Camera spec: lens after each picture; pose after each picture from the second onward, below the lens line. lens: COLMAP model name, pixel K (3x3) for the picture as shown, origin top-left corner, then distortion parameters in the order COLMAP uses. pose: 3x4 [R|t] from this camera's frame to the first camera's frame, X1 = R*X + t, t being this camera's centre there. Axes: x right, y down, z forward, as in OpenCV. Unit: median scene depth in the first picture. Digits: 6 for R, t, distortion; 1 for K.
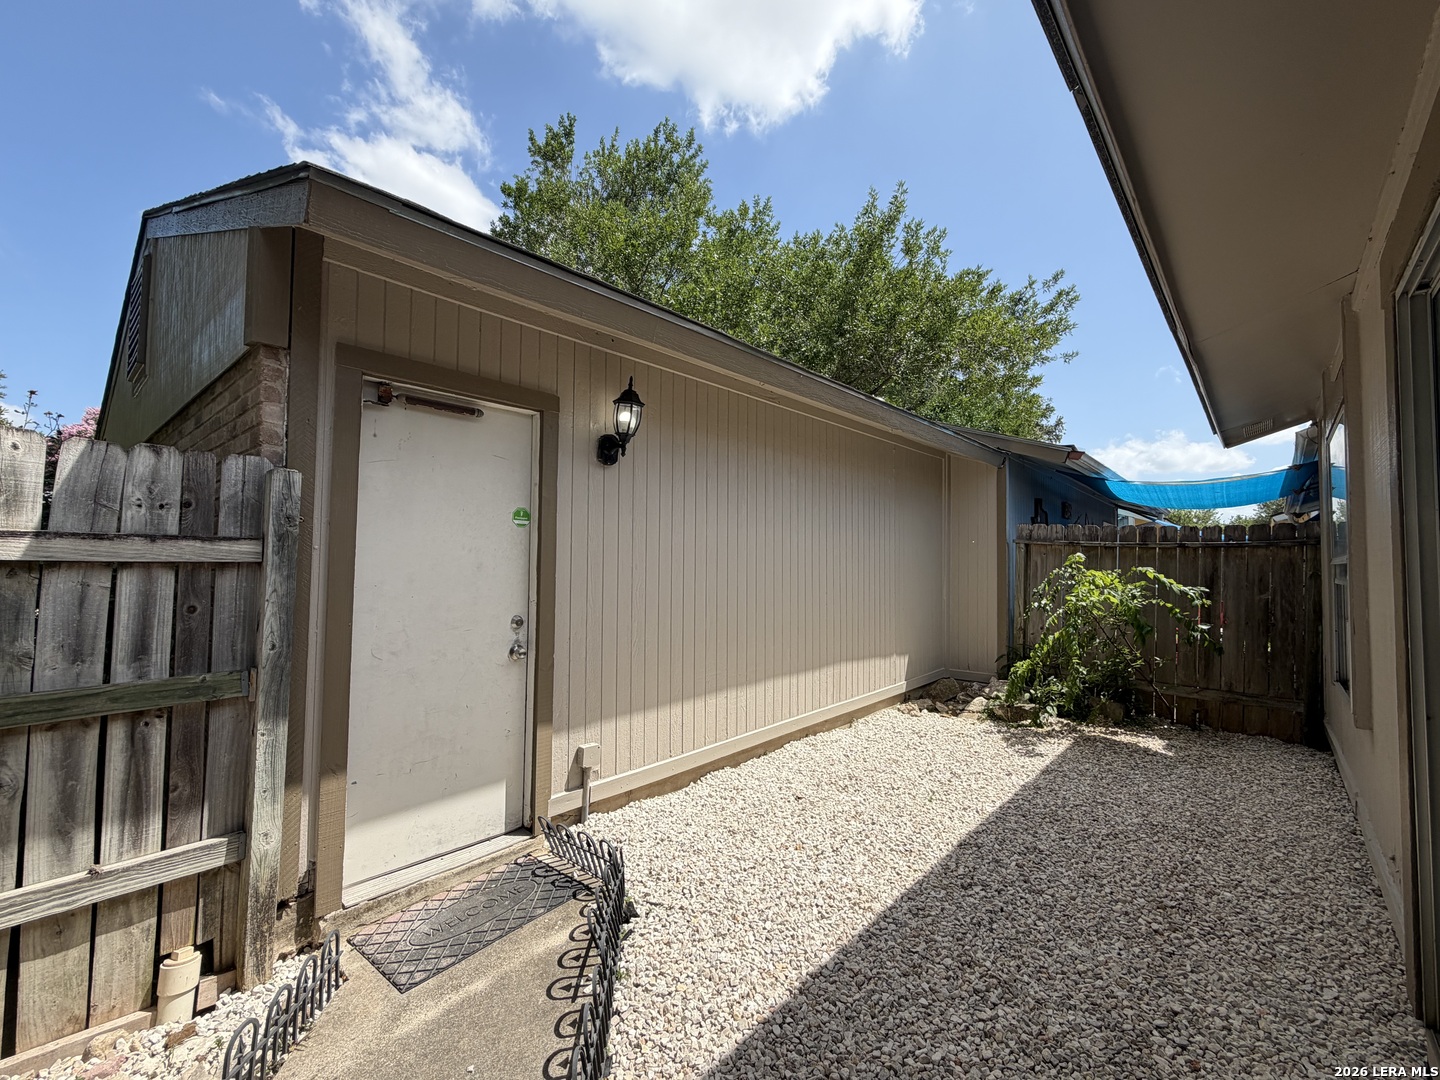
lens RADIAL K [[629.6, 0, 719.7], [0, 629.6, 534.6], [0, 0, 1]] dist [-0.000073, 0.000023]
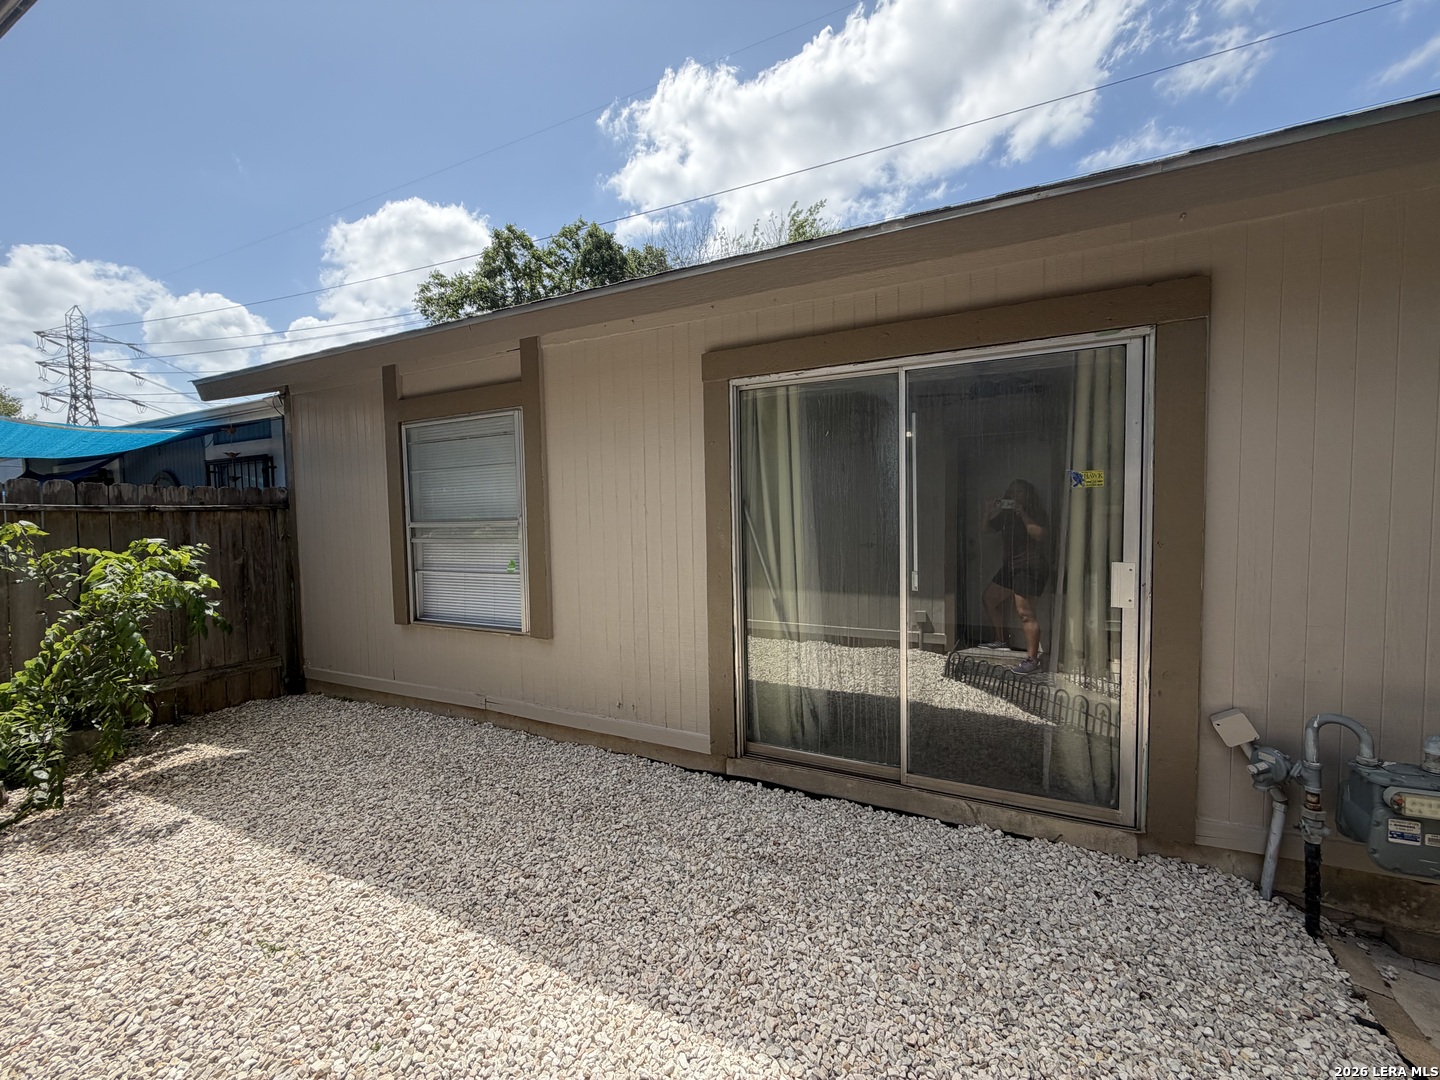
lens RADIAL K [[571.8, 0, 717.9], [0, 571.8, 537.2], [0, 0, 1]] dist [0.001978, -0.001135]
pose [[-0.275961, -0.054971, 0.959596, -0.190299], [-0.021490, 0.998467, 0.051018, -0.000372], [-0.960929, -0.006543, -0.276719, 0.530849]]
